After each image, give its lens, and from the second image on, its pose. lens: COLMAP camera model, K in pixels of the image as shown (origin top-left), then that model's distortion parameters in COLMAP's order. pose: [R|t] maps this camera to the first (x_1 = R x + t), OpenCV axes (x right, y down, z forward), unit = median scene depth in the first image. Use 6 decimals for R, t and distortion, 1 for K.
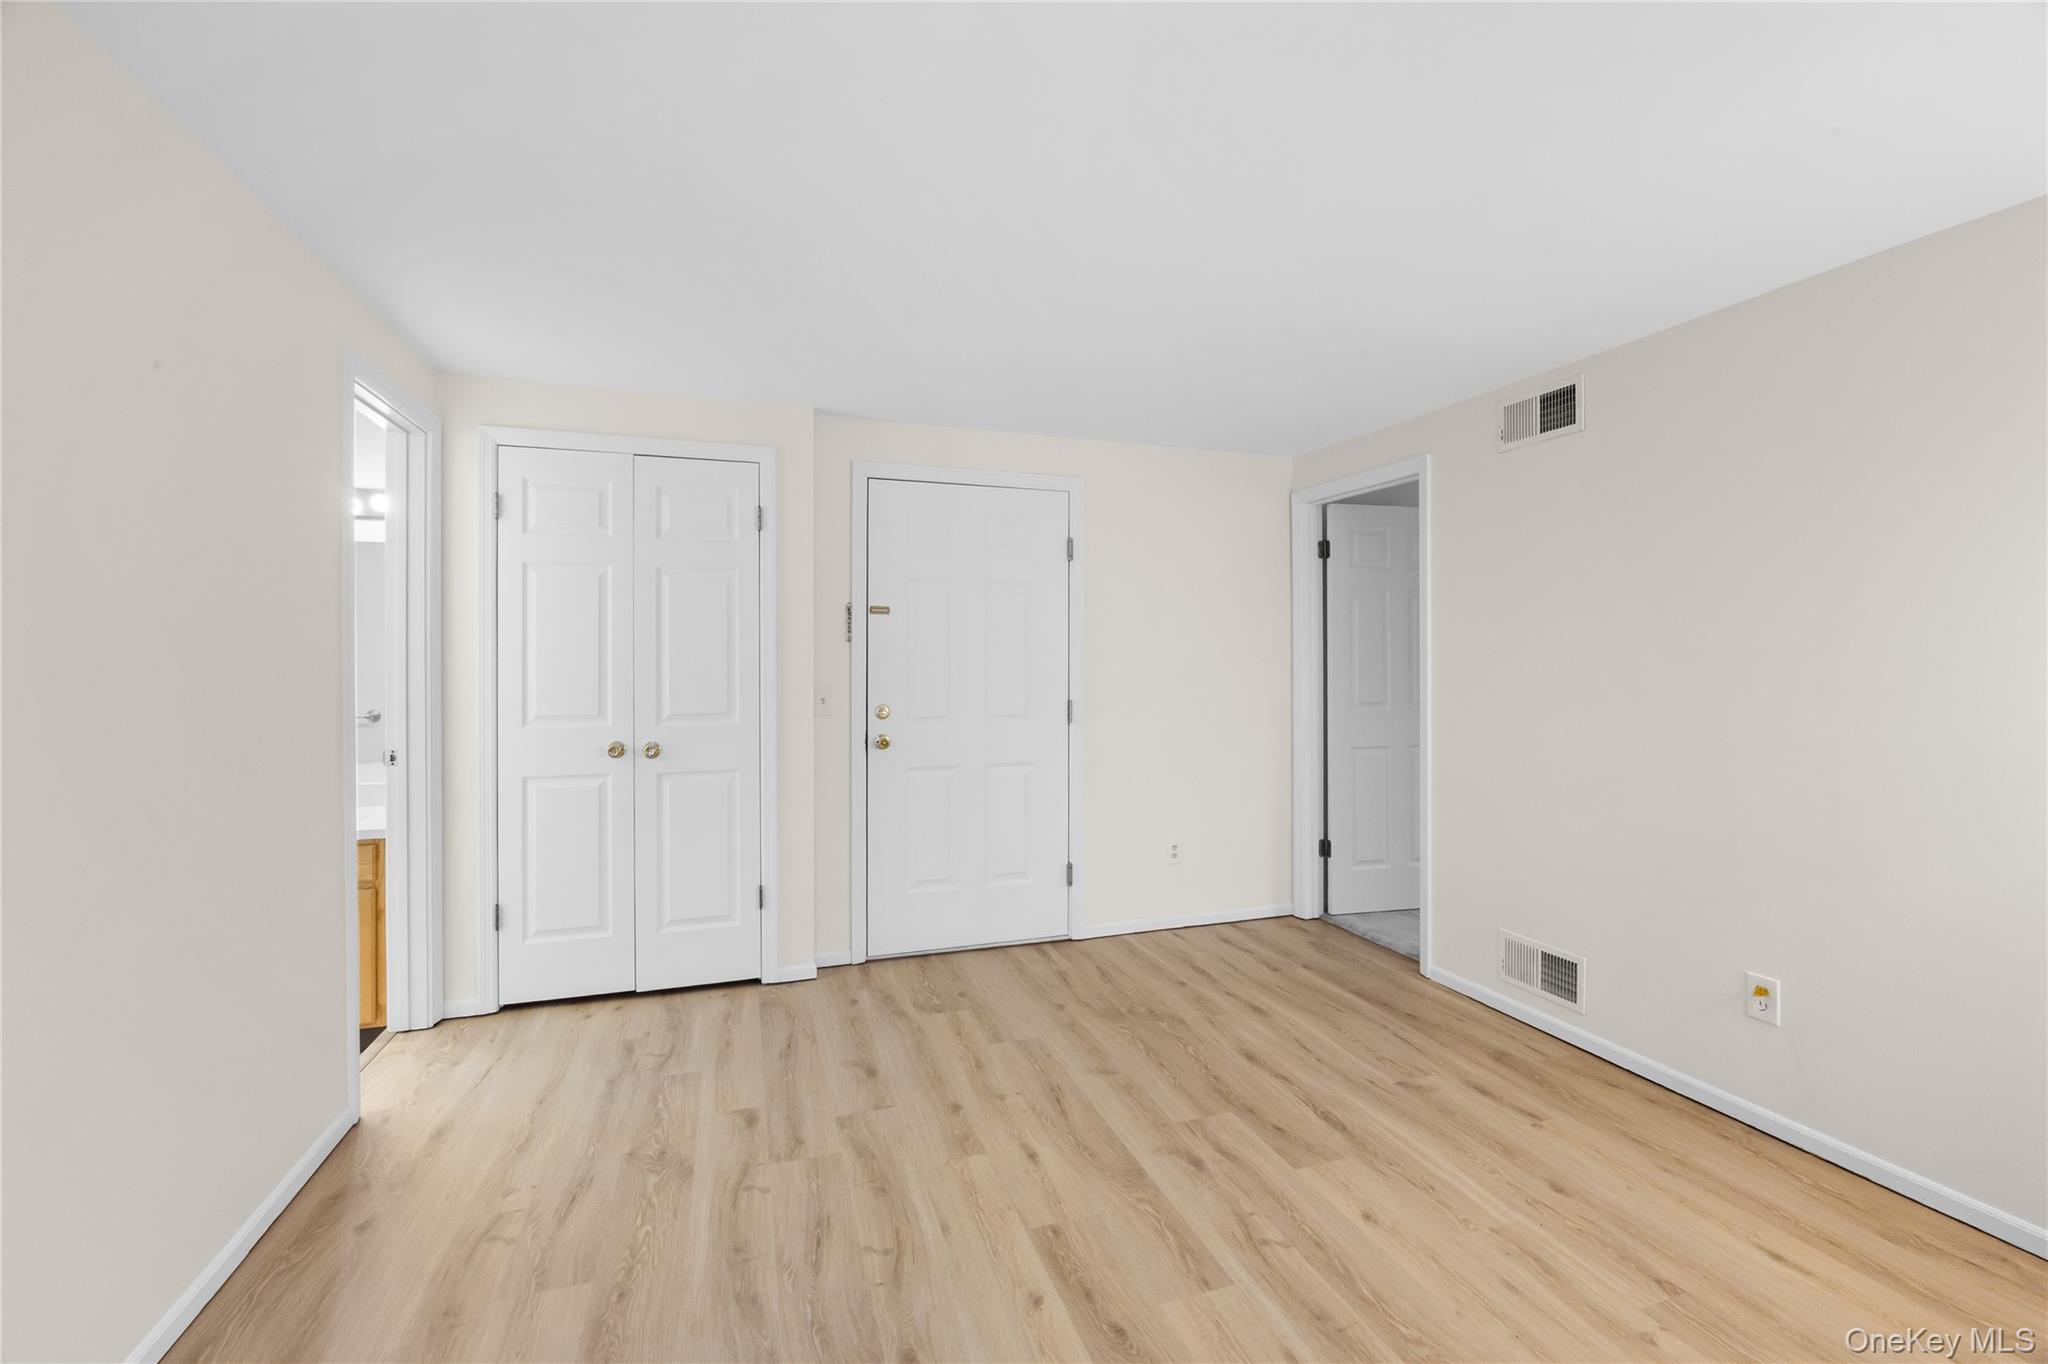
lens RADIAL K [[859.3, 0, 1029.2], [0, 859.3, 660.6], [0, 0, 1]] dist [-0.012365, 0.000424]
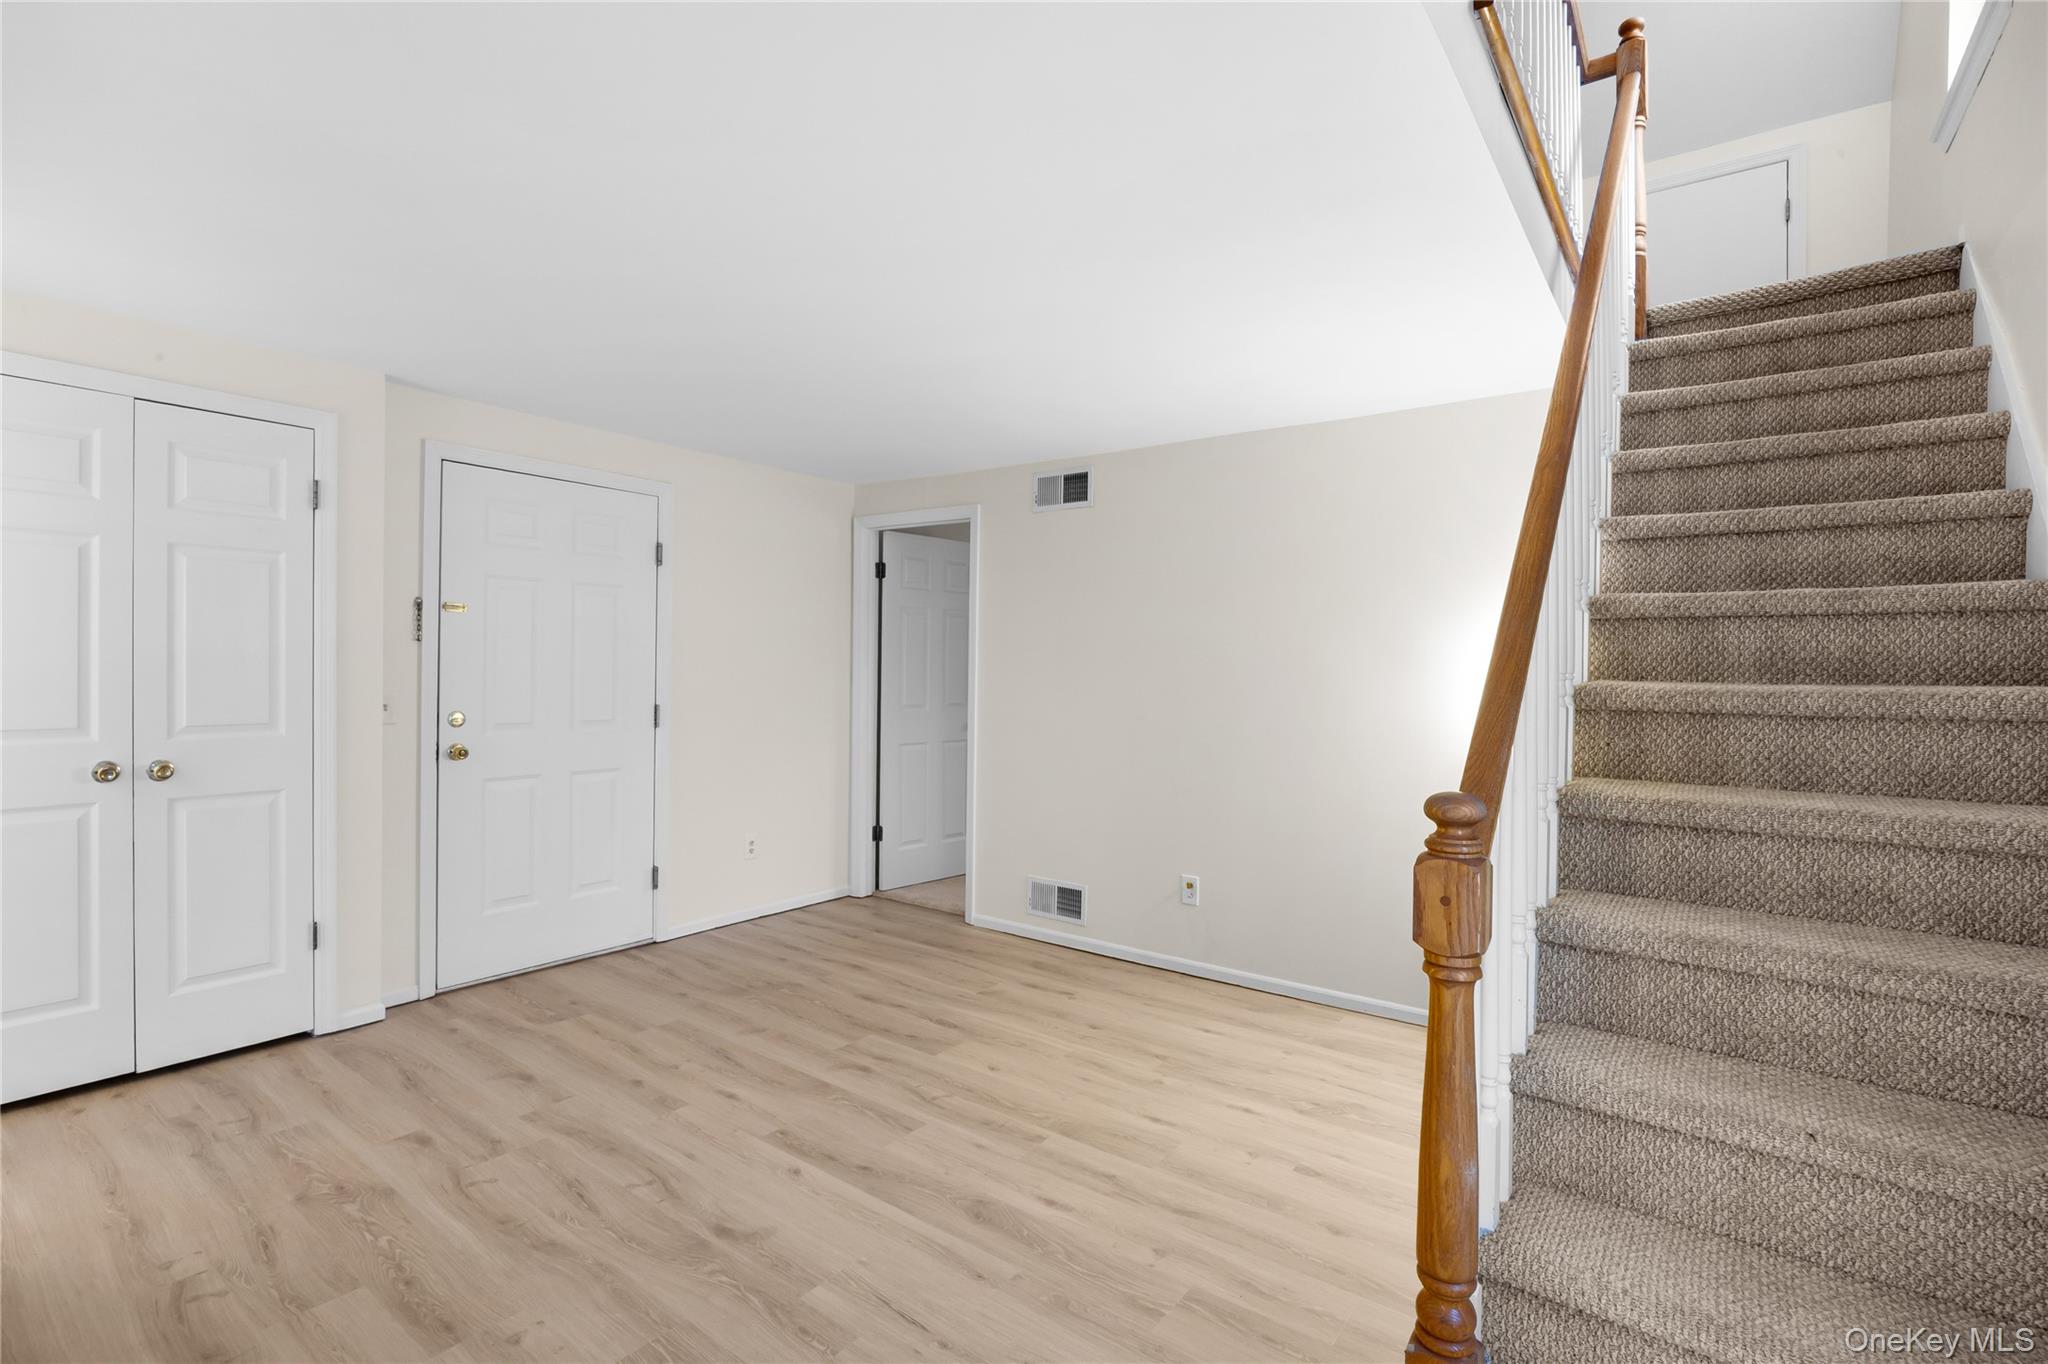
lens RADIAL K [[941.5, 0, 1024.0], [0, 941.5, 682.0], [0, 0, 1]] dist [-0.014398, 0.000550]
pose [[0.823179, 0.005193, 0.567758, -0.280758], [-0.016846, 0.999741, 0.015281, -0.005760], [-0.567532, -0.022144, 0.823053, -0.183474]]
